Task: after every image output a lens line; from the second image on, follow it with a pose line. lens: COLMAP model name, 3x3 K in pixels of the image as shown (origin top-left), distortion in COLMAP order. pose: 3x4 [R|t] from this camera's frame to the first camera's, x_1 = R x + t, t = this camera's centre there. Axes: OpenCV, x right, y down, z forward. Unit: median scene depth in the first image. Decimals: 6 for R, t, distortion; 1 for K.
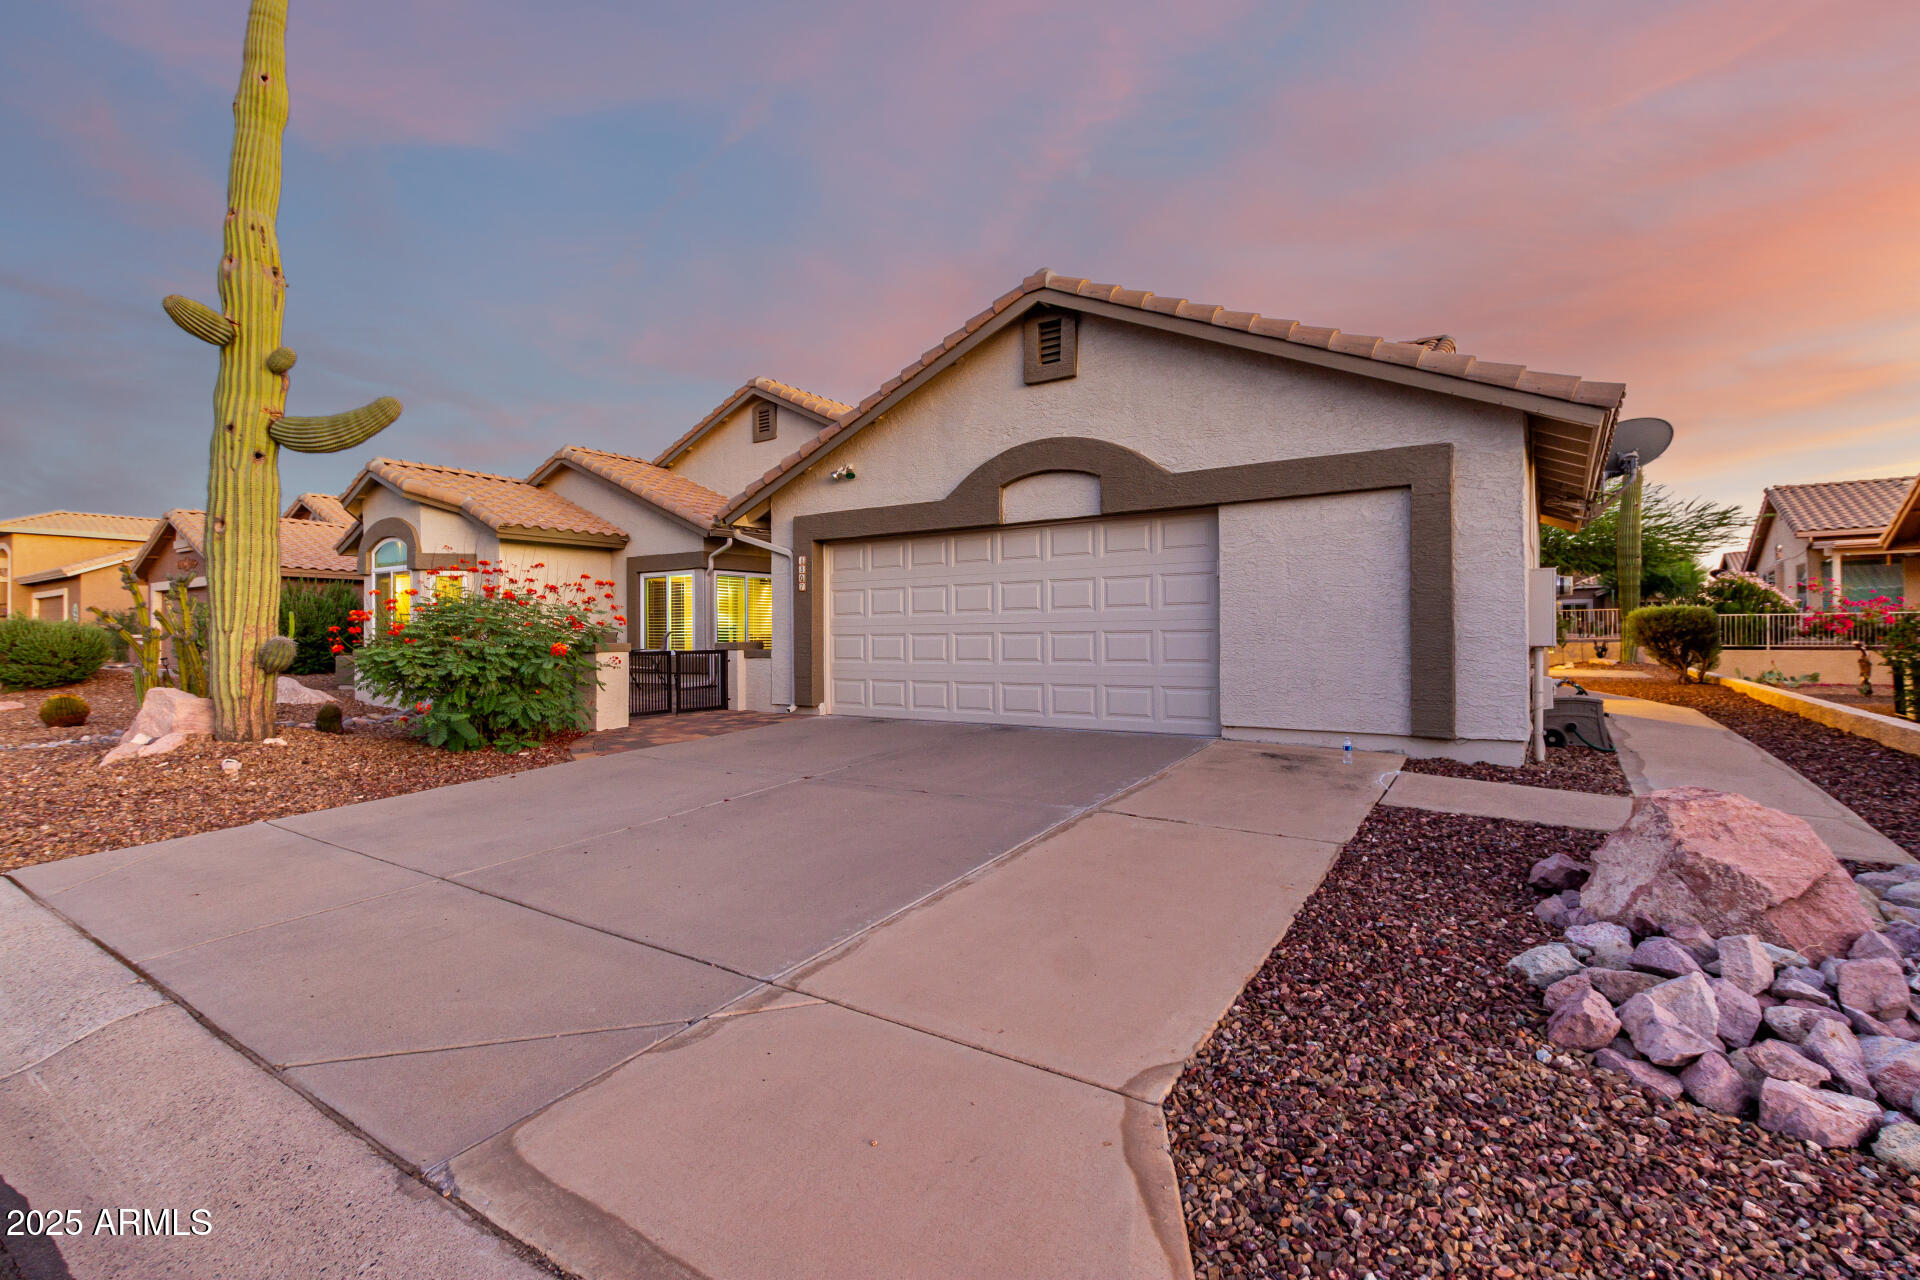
lens RADIAL K [[894.2, 0, 965.2], [0, 894.2, 637.5], [0, 0, 1]] dist [0.011475, -0.002268]
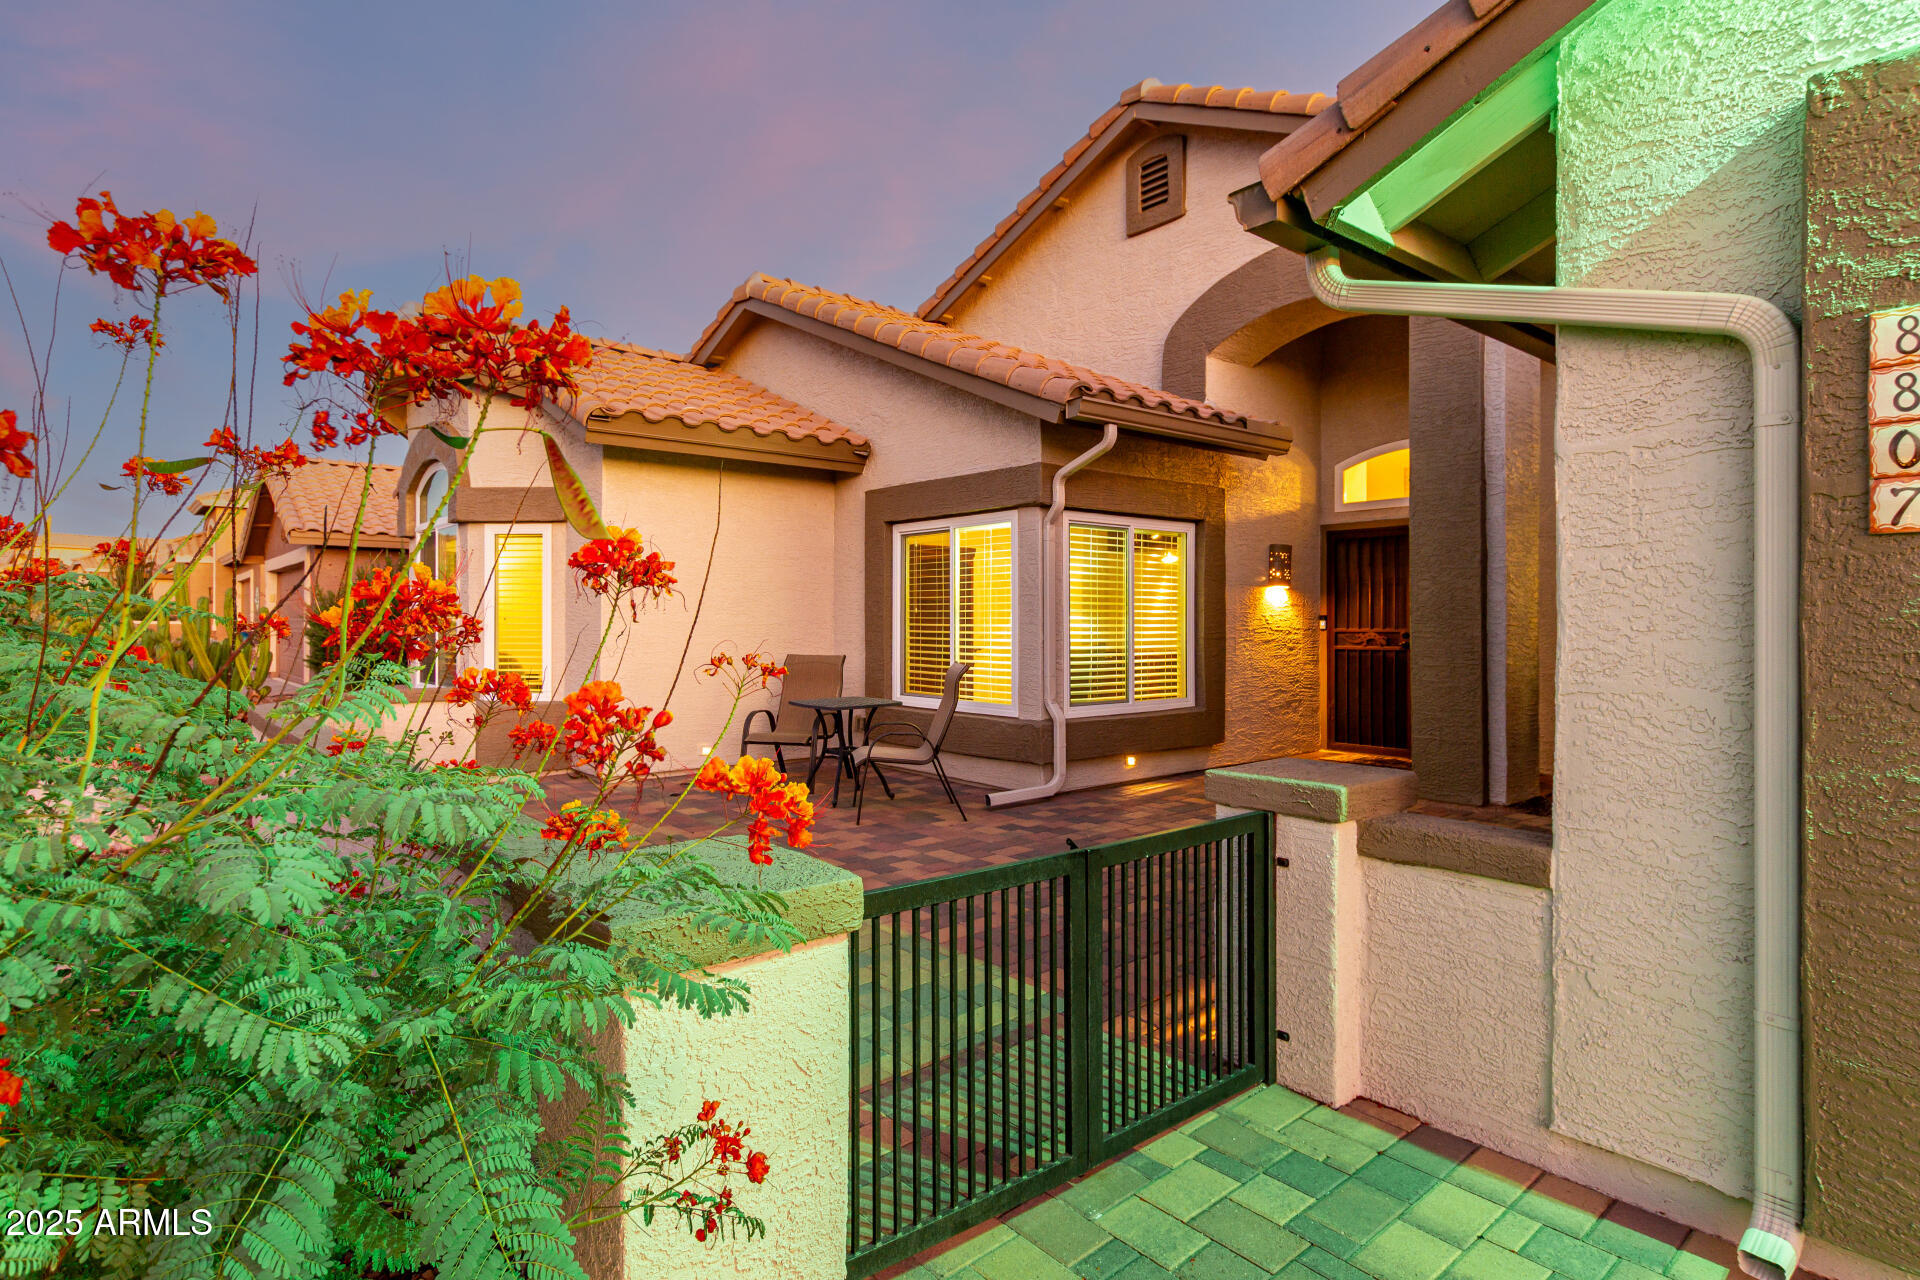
lens RADIAL K [[1005.2, 0, 961.4], [0, 1005.2, 631.9], [0, 0, 1]] dist [-0.001656, -0.000145]
pose [[0.963312, 0.006731, -0.268300, -0.194627], [-0.003712, 0.999924, 0.011757, -0.024203], [0.268358, -0.010329, 0.963264, 0.523362]]
